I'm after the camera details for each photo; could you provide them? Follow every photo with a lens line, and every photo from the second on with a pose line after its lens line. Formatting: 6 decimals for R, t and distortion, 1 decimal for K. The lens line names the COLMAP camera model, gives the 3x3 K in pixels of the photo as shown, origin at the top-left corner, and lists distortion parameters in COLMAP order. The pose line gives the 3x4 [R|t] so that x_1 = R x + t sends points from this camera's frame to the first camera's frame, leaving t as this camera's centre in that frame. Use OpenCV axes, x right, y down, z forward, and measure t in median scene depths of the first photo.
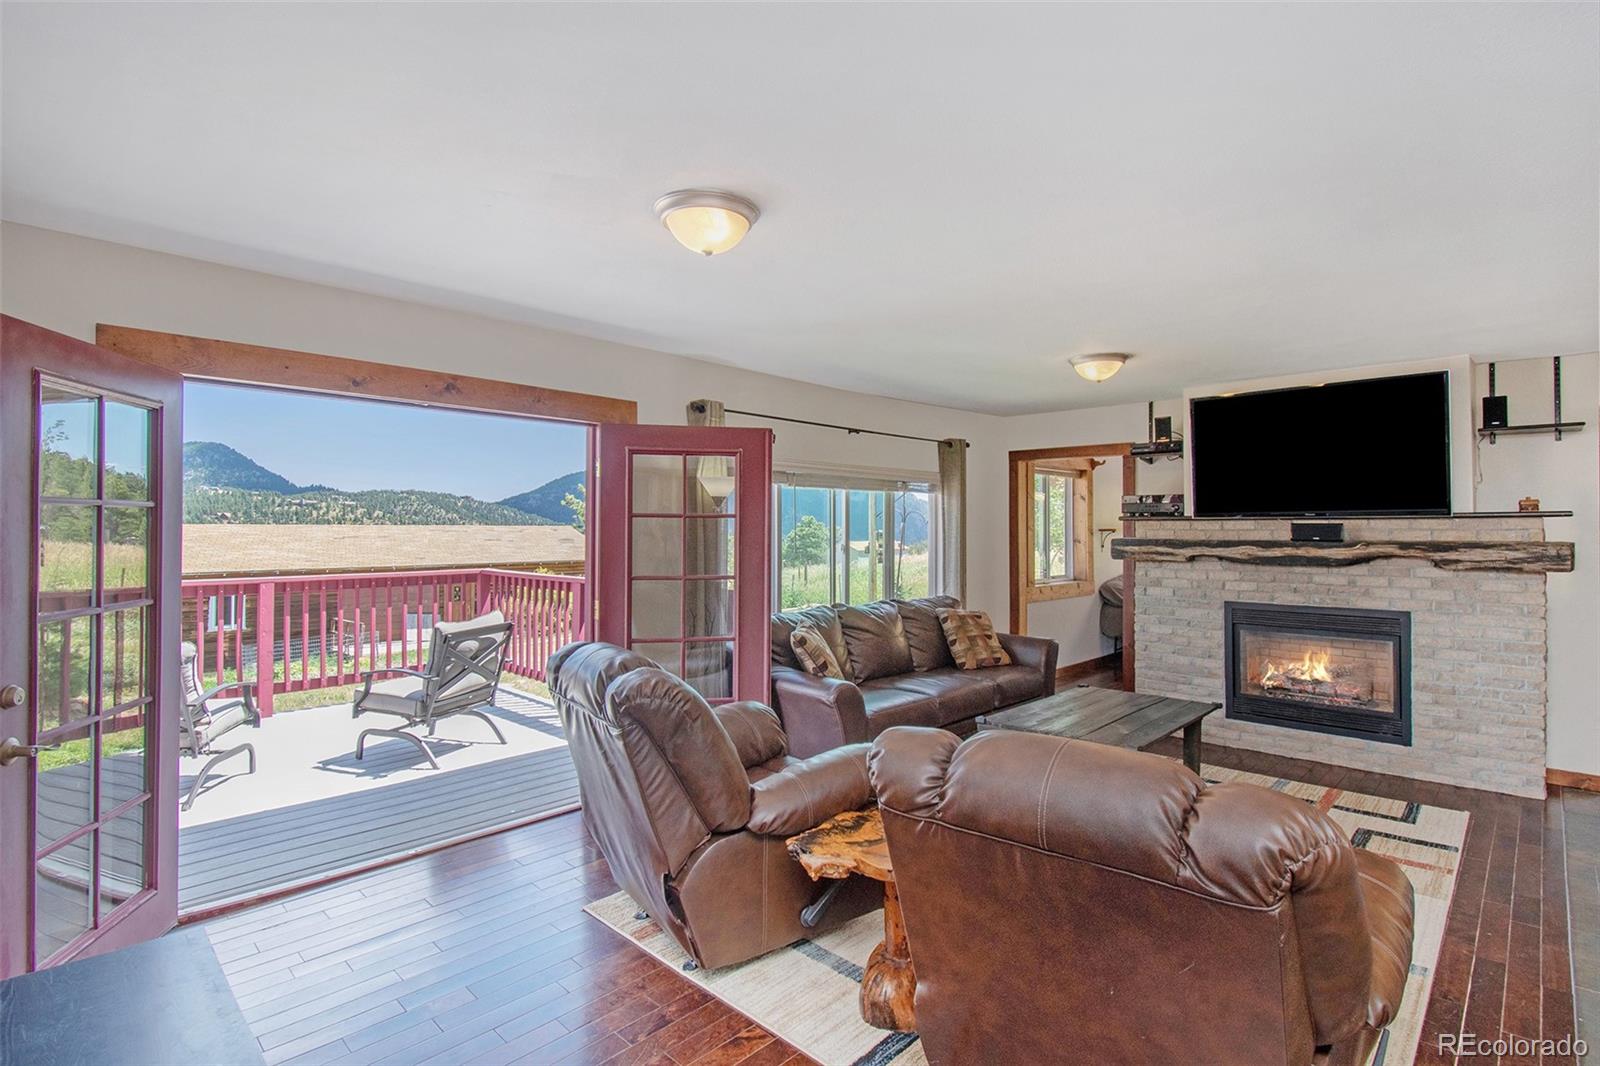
lens RADIAL K [[751.0, 0, 772.2], [0, 751.0, 506.7], [0, 0, 1]] dist [-0.016111, -0.000275]
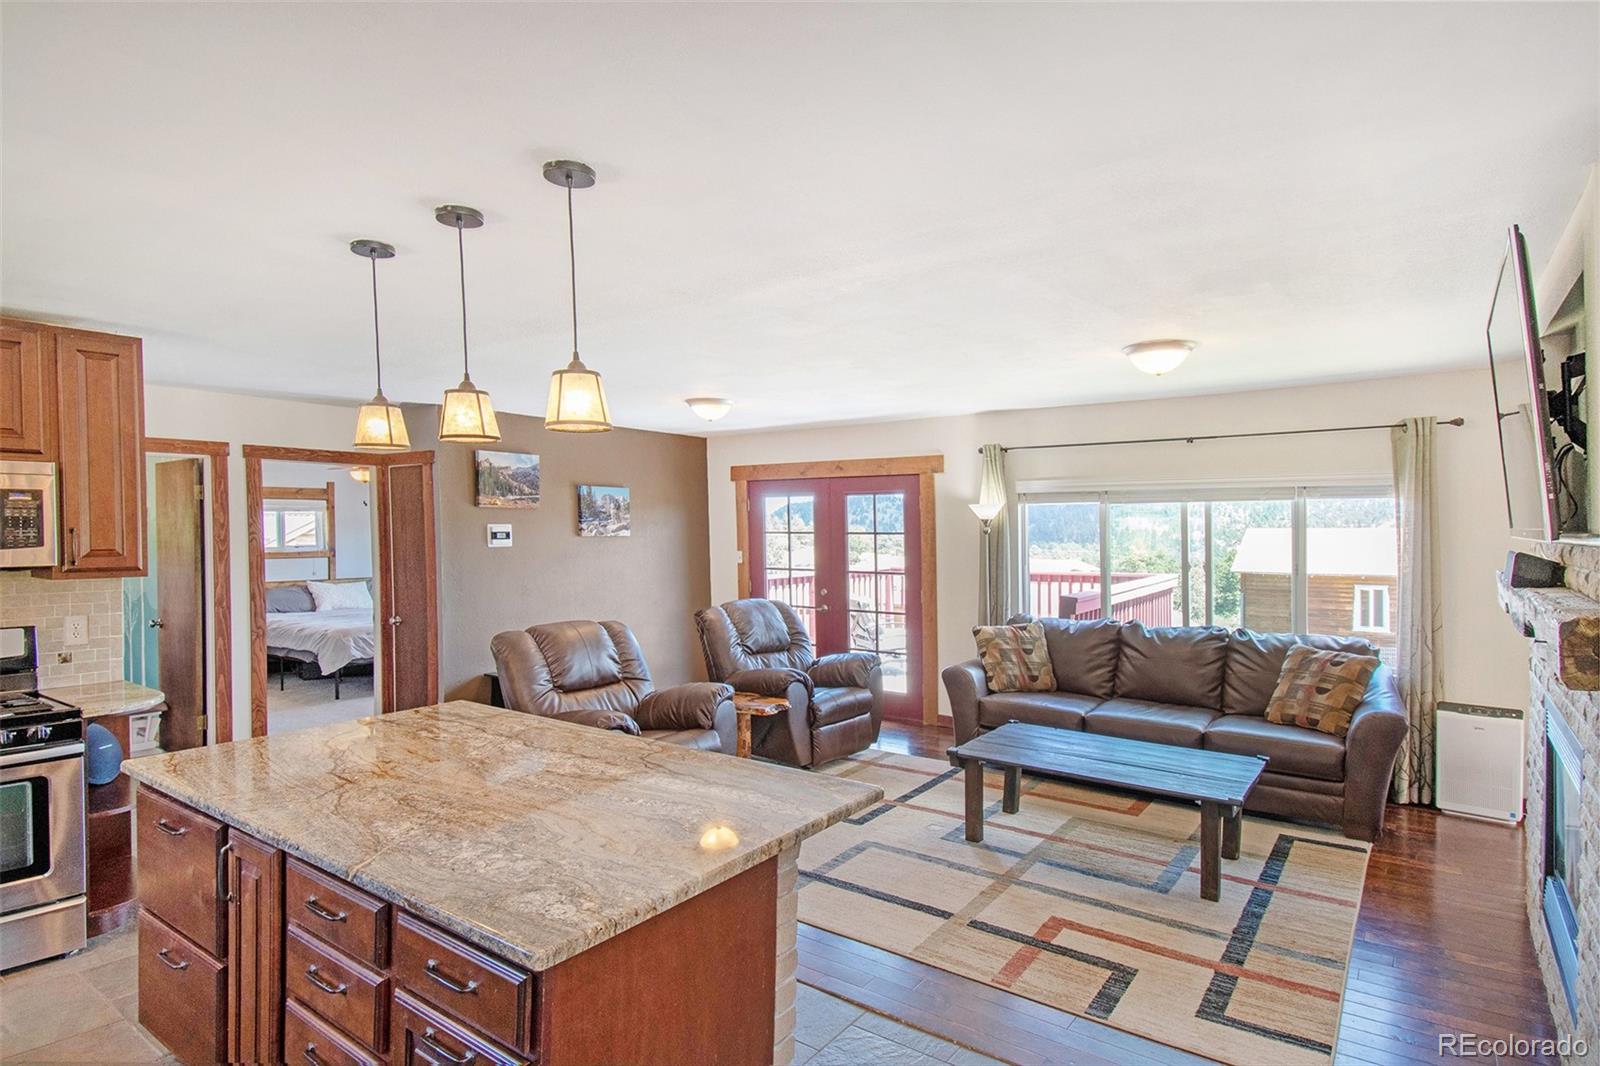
lens RADIAL K [[836.4, 0, 850.1], [0, 836.4, 525.8], [0, 0, 1]] dist [0.016876, -0.000812]
pose [[0.192325, -0.006027, -0.981313, 1.230618], [0.031093, 0.999517, -0.000045, -0.009105], [0.980839, -0.030503, 0.192419, 0.458164]]
